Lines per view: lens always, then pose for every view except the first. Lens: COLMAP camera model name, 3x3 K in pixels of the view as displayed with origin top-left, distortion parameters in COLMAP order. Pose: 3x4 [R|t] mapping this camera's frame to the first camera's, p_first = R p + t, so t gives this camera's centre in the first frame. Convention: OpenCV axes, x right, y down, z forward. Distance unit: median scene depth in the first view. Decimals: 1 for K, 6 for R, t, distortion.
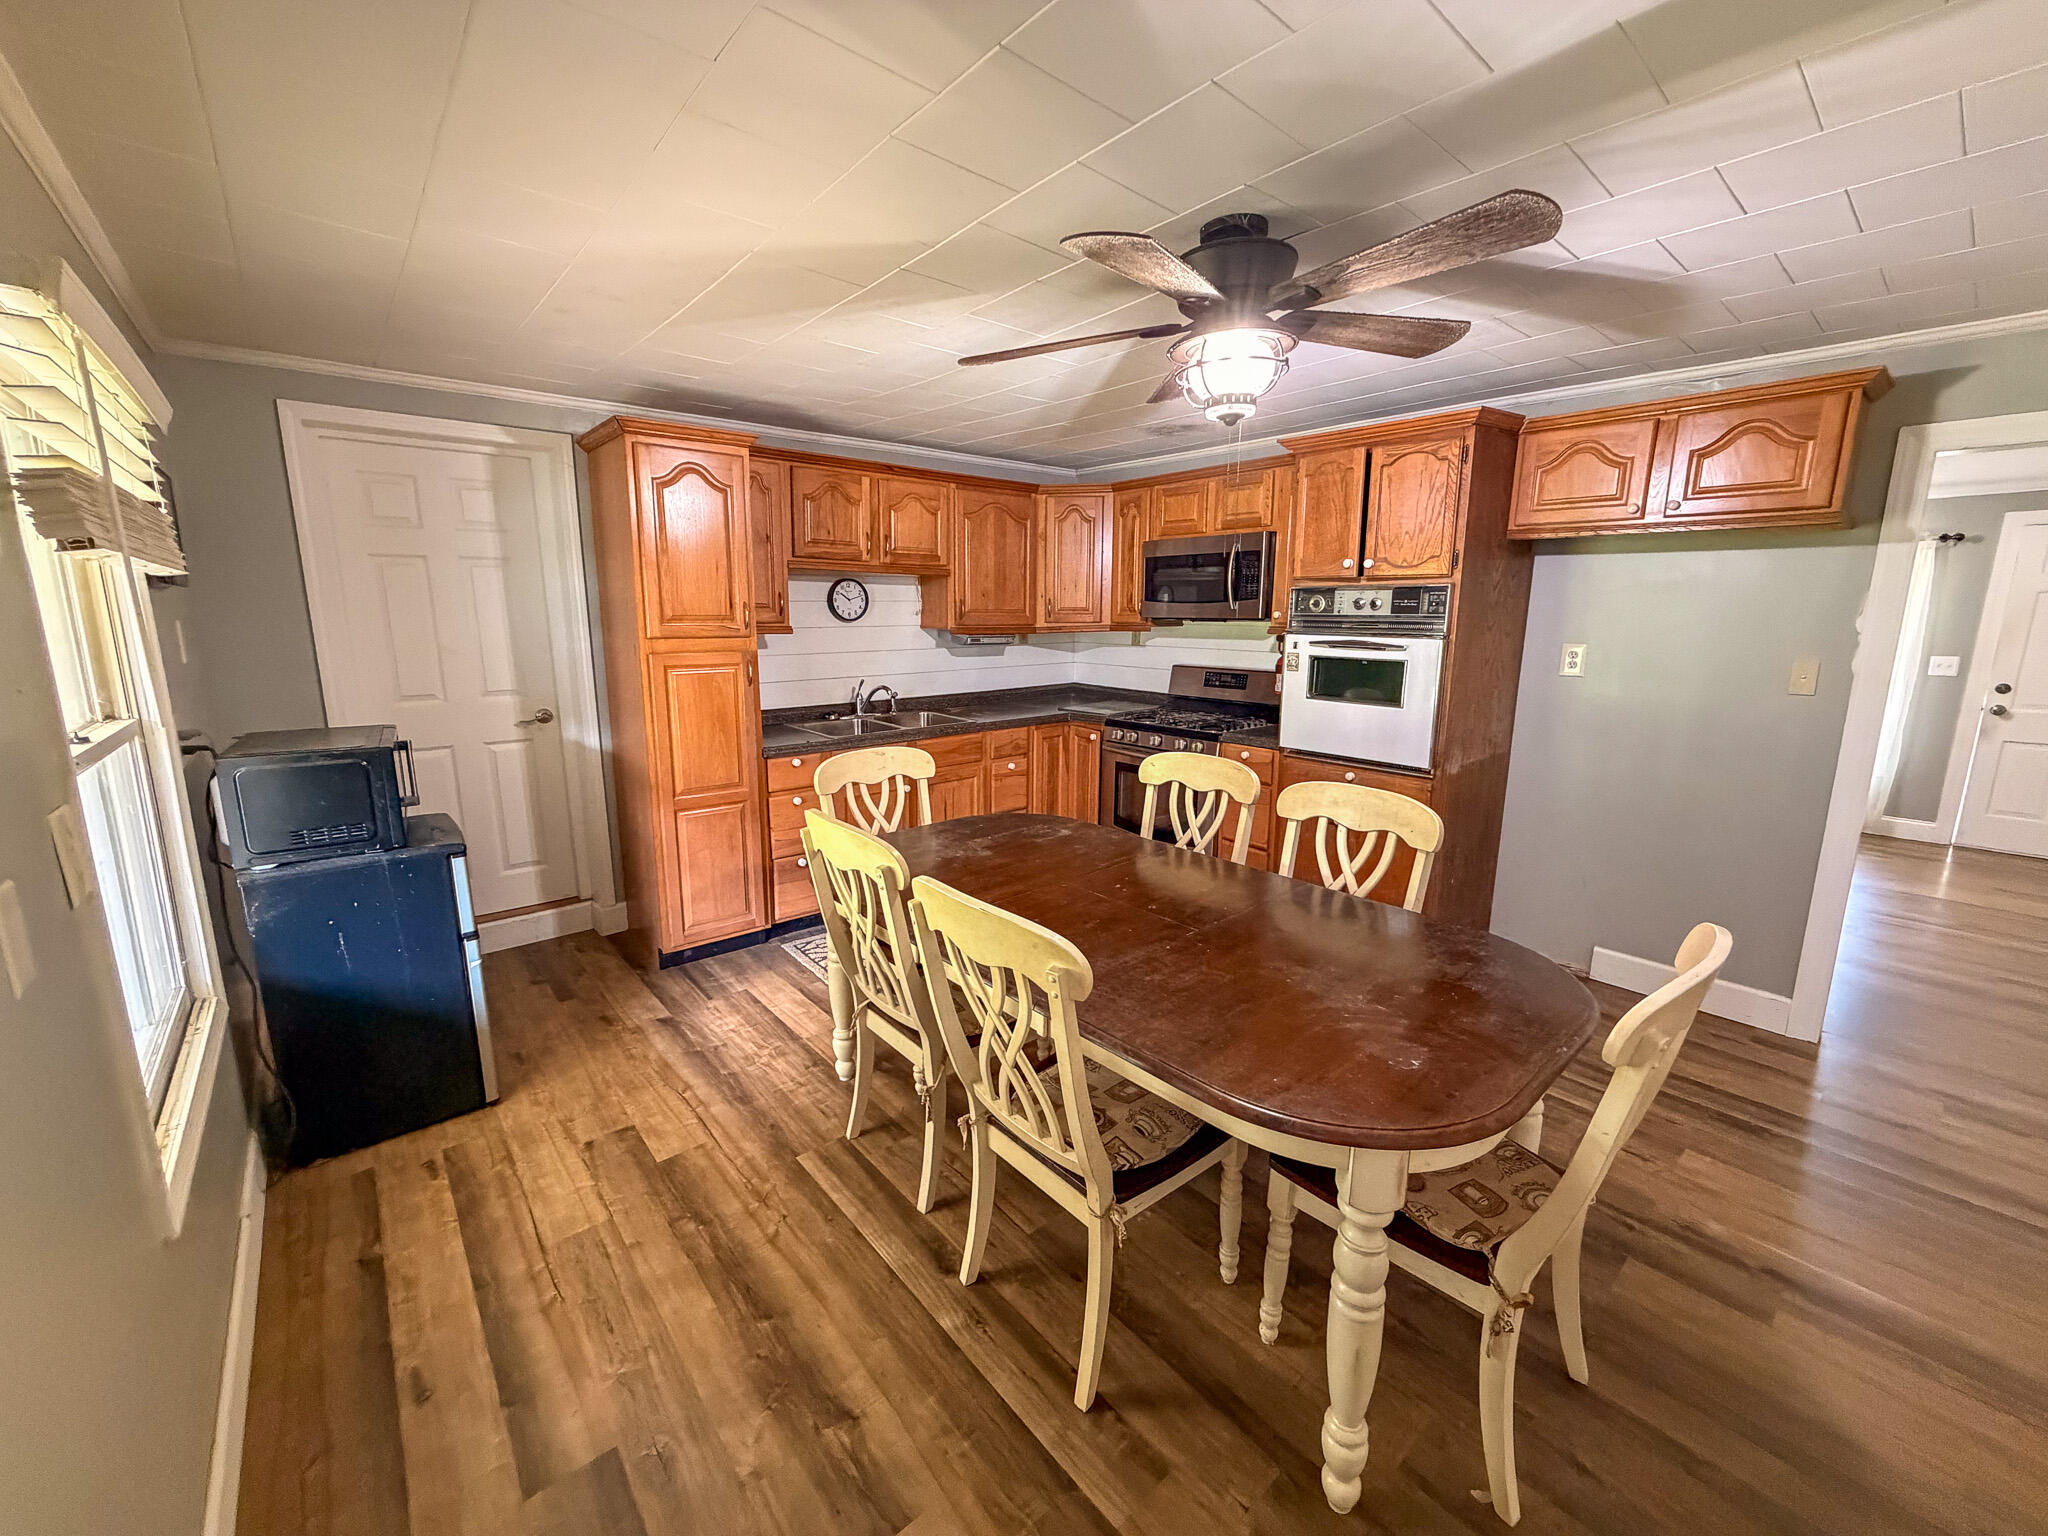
lens RADIAL K [[817.5, 0, 1018.6], [0, 817.5, 764.8], [0, 0, 1]] dist [0.008002, -0.001911]
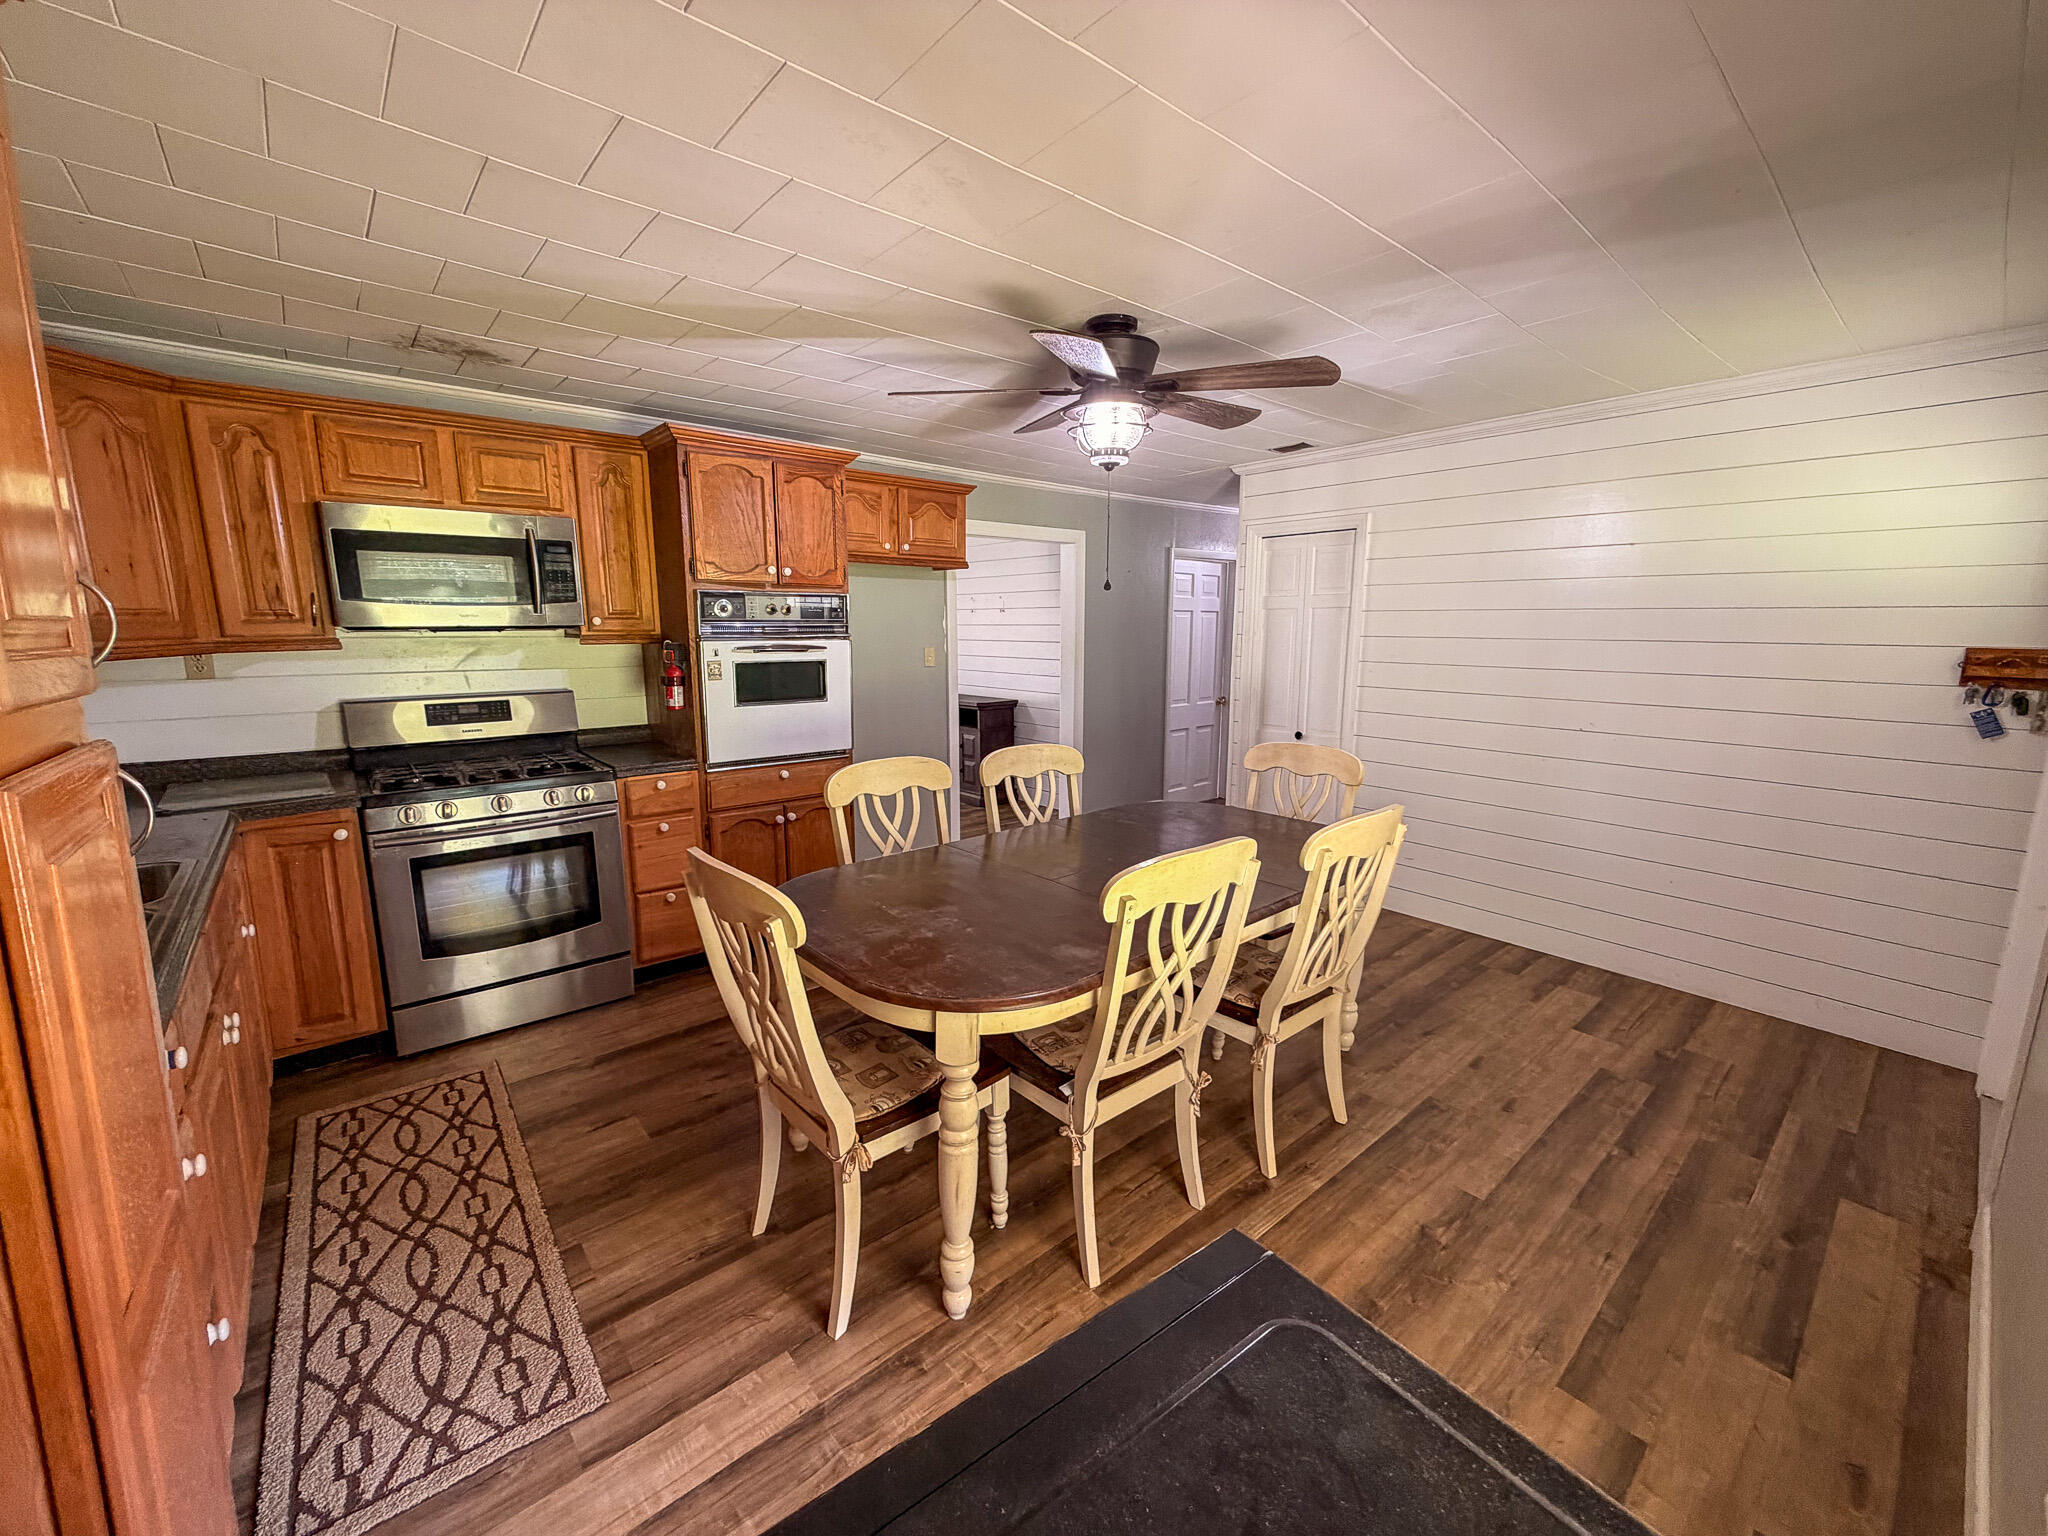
lens RADIAL K [[817.5, 0, 1023.4], [0, 817.5, 766.2], [0, 0, 1]] dist [0.008002, -0.001911]
pose [[-0.006649, -0.175146, 0.984520, -0.860720], [0.189972, 0.966391, 0.173203, -0.164010], [-0.981767, 0.188183, 0.026847, 0.925189]]
